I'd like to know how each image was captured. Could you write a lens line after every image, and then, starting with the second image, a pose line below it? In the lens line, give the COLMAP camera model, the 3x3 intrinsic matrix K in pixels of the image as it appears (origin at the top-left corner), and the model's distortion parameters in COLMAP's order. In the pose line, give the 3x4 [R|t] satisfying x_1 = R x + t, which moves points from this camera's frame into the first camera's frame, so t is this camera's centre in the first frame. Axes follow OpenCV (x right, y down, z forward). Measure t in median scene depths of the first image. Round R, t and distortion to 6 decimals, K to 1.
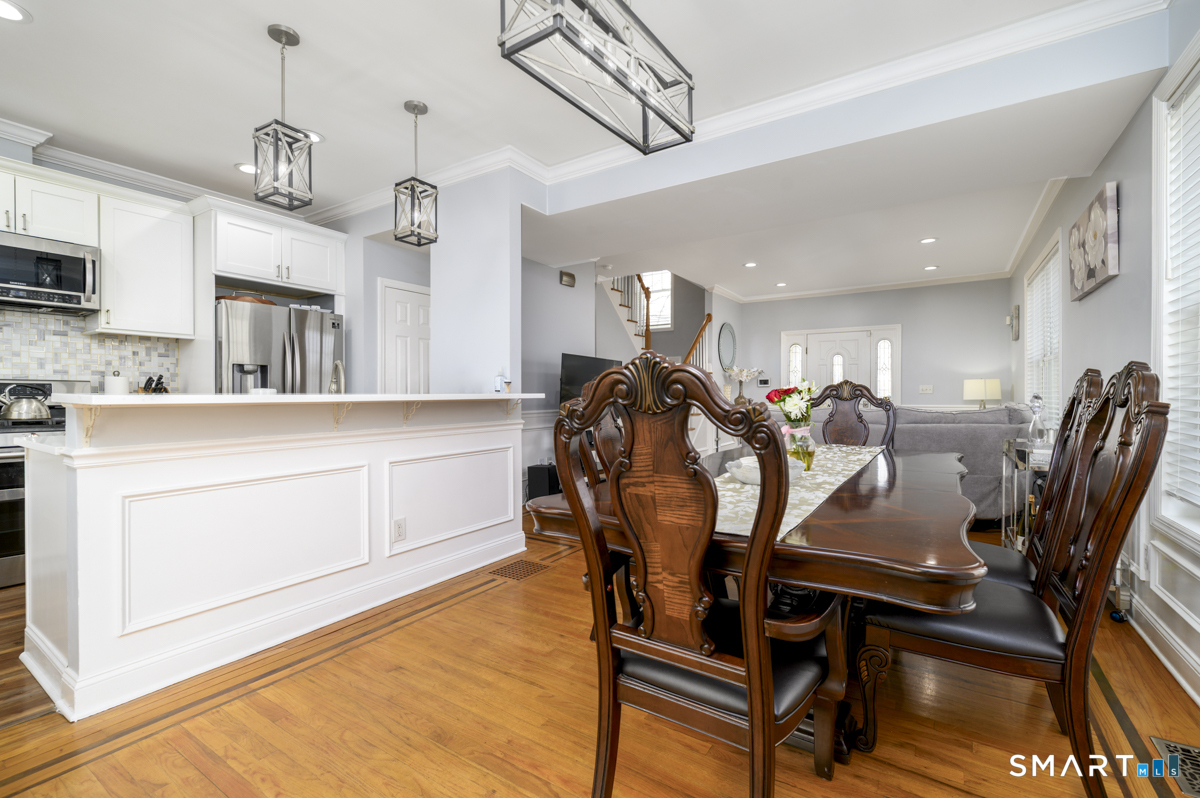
lens RADIAL K [[529.1, 0, 597.1], [0, 529.1, 396.9], [0, 0, 1]] dist [-0.000830, 0.000080]
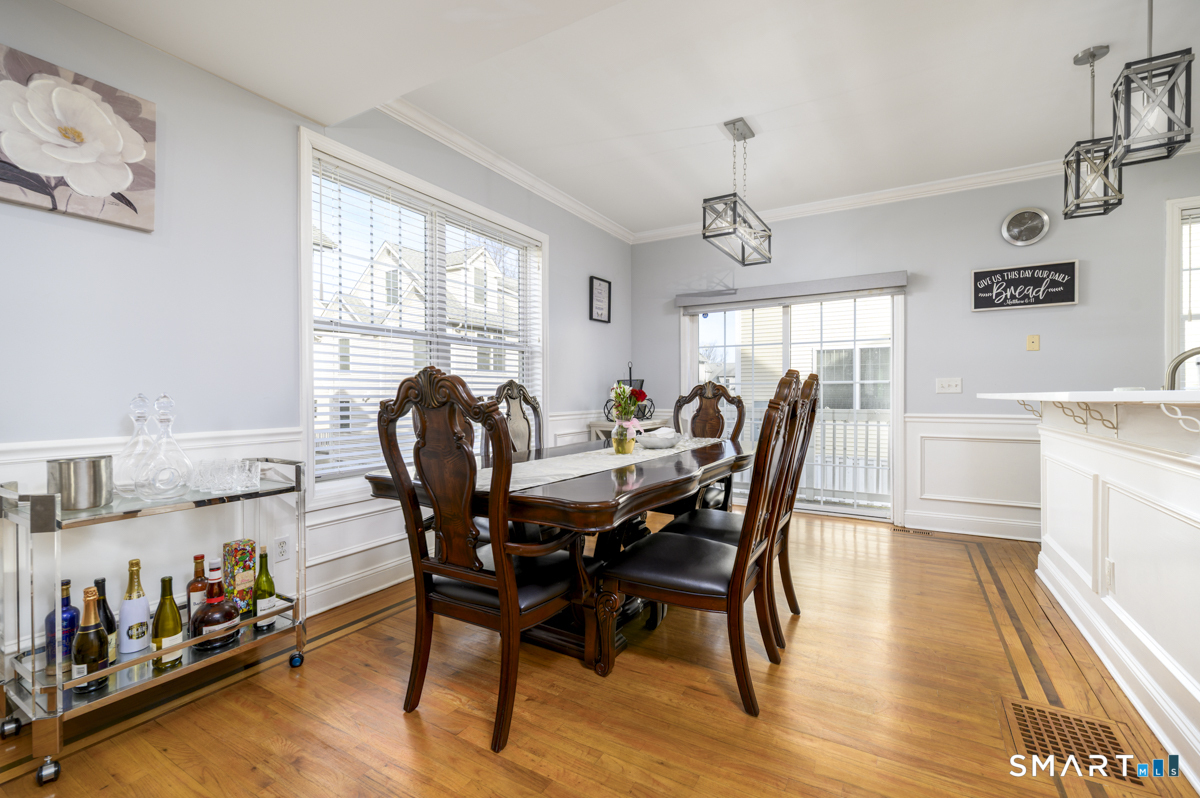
lens RADIAL K [[529.1, 0, 602.3], [0, 529.1, 396.0], [0, 0, 1]] dist [-0.000830, 0.000080]
pose [[-0.998251, 0.000979, -0.059115, 0.389194], [0.000392, 0.999950, 0.009949, -0.005741], [0.059122, 0.009908, -0.998202, 1.748966]]
